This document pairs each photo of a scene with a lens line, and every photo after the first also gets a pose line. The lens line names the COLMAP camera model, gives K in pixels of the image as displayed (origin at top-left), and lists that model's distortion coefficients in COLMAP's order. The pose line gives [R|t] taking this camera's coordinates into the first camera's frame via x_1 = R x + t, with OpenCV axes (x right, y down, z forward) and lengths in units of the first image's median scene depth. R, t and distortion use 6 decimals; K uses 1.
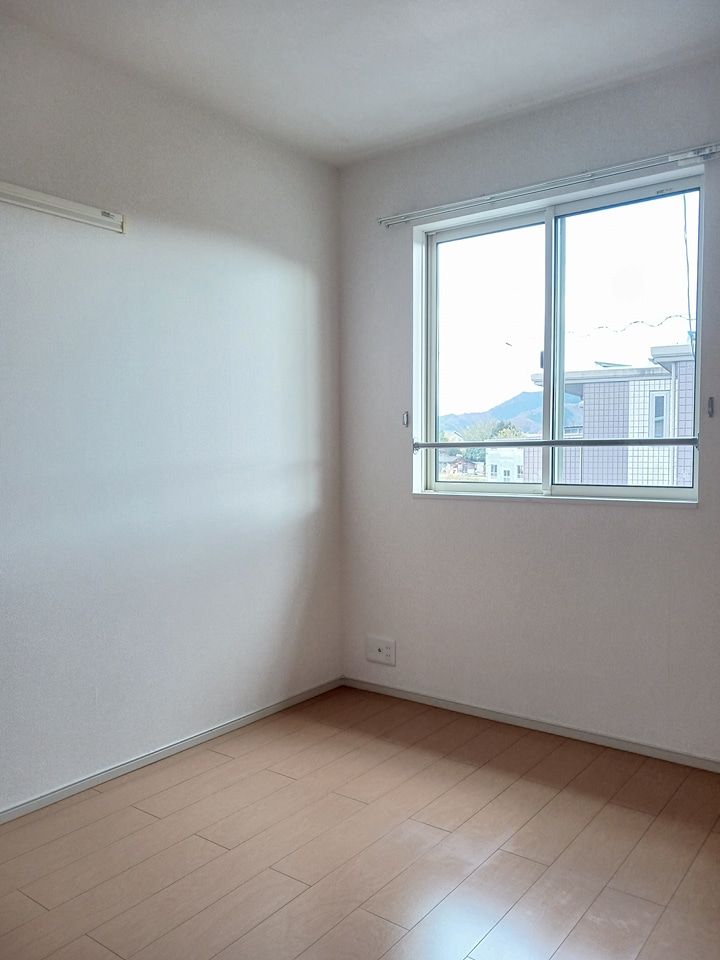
lens RADIAL K [[705.9, 0, 360.0], [0, 705.9, 475.9], [0, 0, 1]] dist [0.005864, 0.001104]
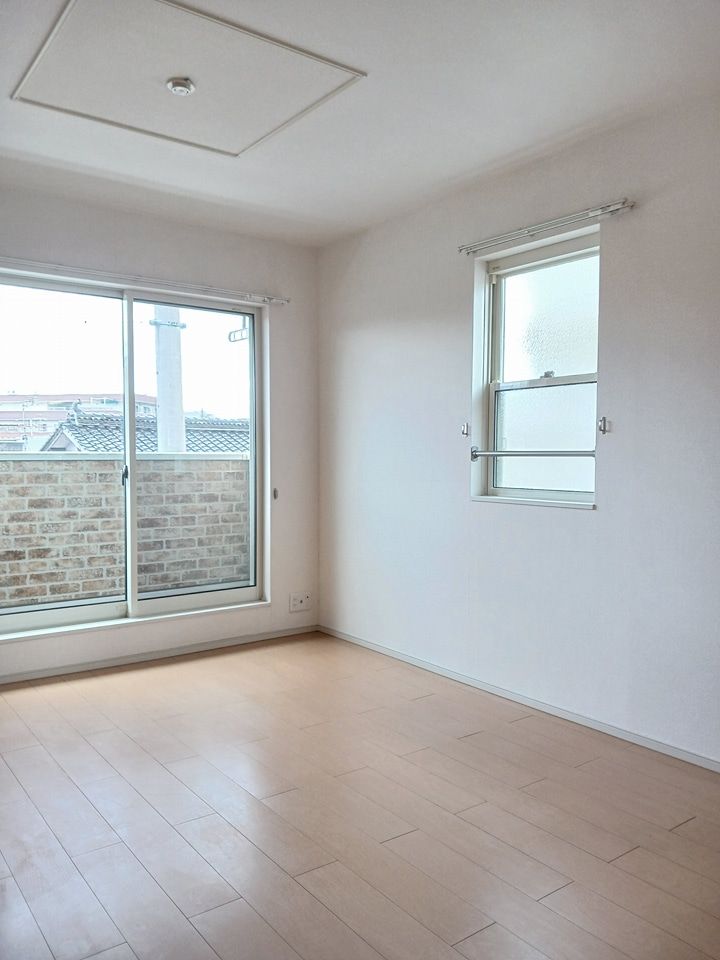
lens RADIAL K [[784.4, 0, 365.6], [0, 784.4, 484.7], [0, 0, 1]] dist [0.004485, -0.016293]
pose [[0.946584, 0.037120, -0.320314, 0.501401], [-0.036953, 0.999295, 0.006602, 0.008669], [0.320334, 0.005587, 0.947288, -0.355122]]
